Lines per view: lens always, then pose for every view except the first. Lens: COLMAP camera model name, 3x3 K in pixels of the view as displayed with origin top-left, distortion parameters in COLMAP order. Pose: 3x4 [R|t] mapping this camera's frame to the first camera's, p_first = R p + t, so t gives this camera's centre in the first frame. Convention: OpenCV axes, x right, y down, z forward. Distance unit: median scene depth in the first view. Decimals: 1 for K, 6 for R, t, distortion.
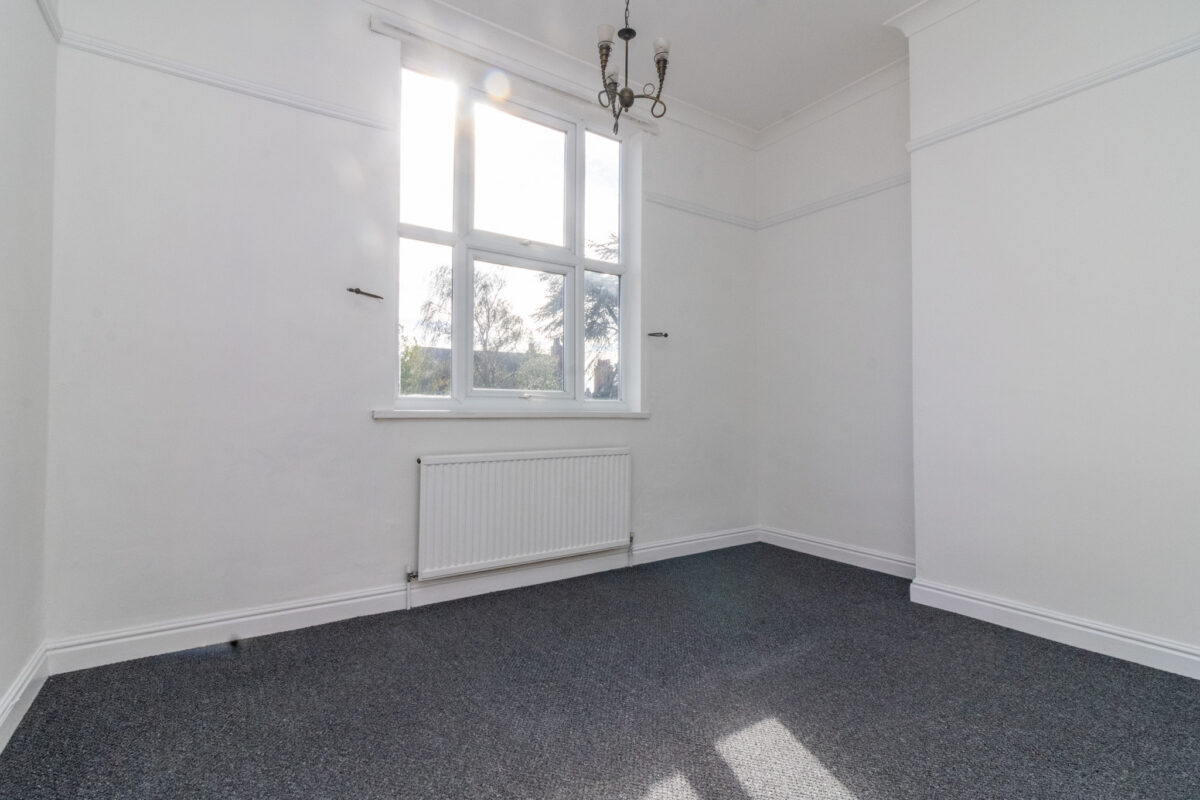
lens RADIAL K [[560.7, 0, 603.4], [0, 560.7, 402.0], [0, 0, 1]] dist [0.001472, 0.000409]
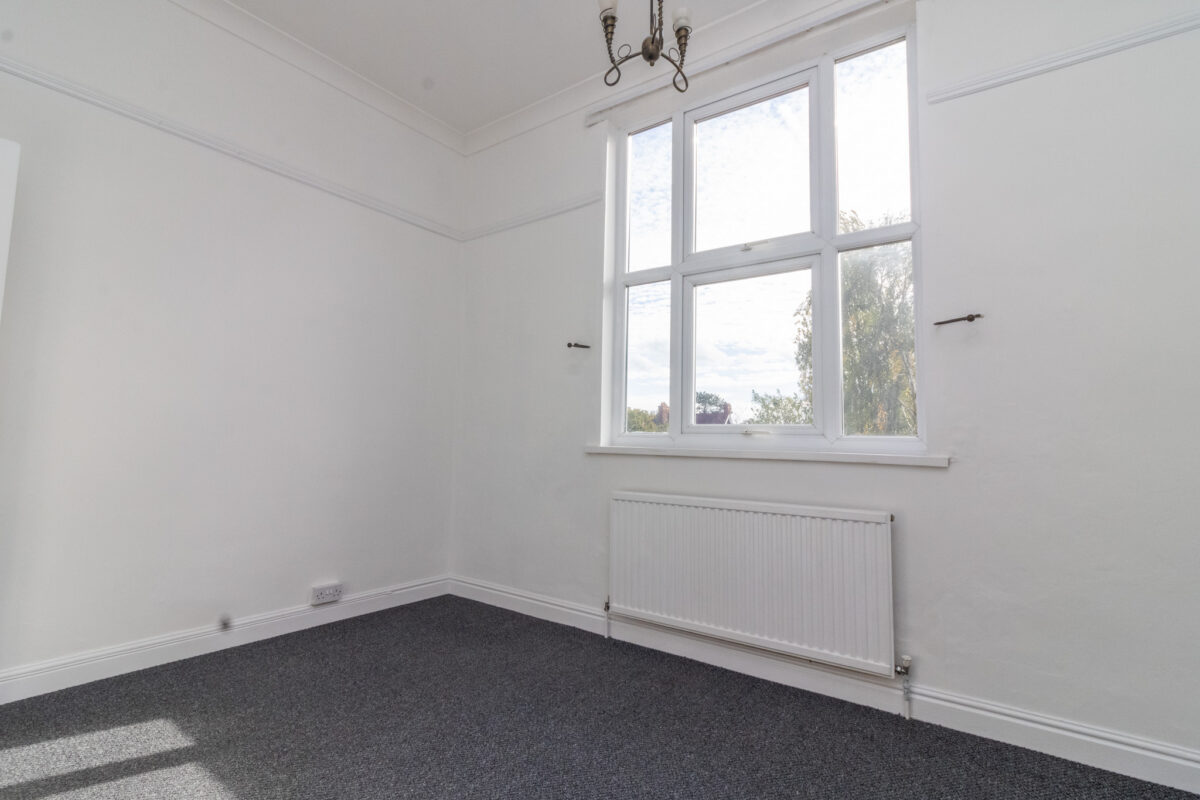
lens RADIAL K [[560.7, 0, 603.4], [0, 560.7, 402.0], [0, 0, 1]] dist [0.001472, 0.000409]
pose [[0.345096, -0.067893, -0.936109, 0.617461], [-0.007618, 0.997145, -0.075128, 0.010402], [0.938537, 0.033058, 0.343593, 0.585806]]
